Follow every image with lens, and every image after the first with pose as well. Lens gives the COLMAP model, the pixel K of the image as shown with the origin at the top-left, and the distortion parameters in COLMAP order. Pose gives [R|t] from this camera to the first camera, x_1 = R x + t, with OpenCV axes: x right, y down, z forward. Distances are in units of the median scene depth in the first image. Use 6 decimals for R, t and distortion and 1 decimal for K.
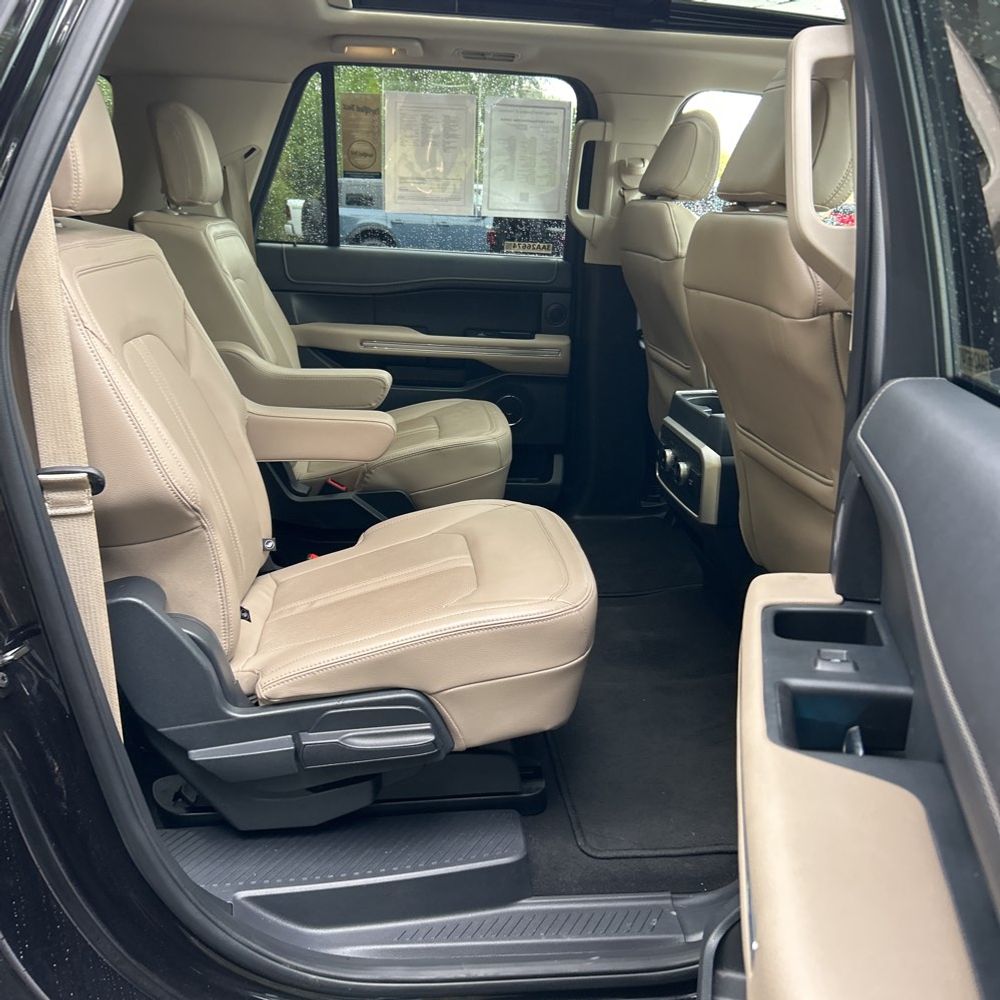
lens RADIAL K [[1023.4, 0, 505.0], [0, 1023.4, 501.2], [0, 0, 1]] dist [0.018328, 0.000000]
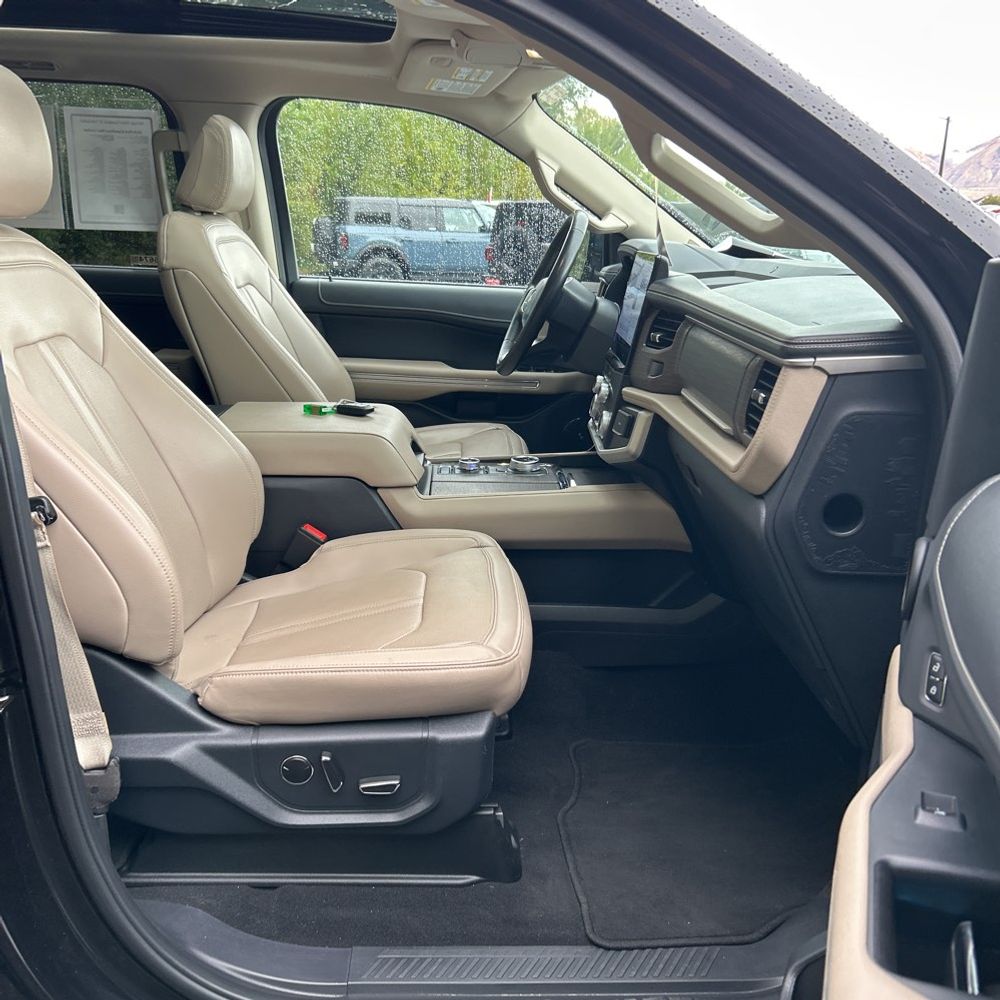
lens RADIAL K [[1023.4, 0, 501.4], [0, 1023.4, 503.3], [0, 0, 1]] dist [0.018328, 0.000000]
pose [[0.994204, 0.017613, -0.106054, 0.492414], [-0.019106, 0.999732, -0.013077, -0.010889], [0.105796, 0.015028, 0.994274, 0.069949]]
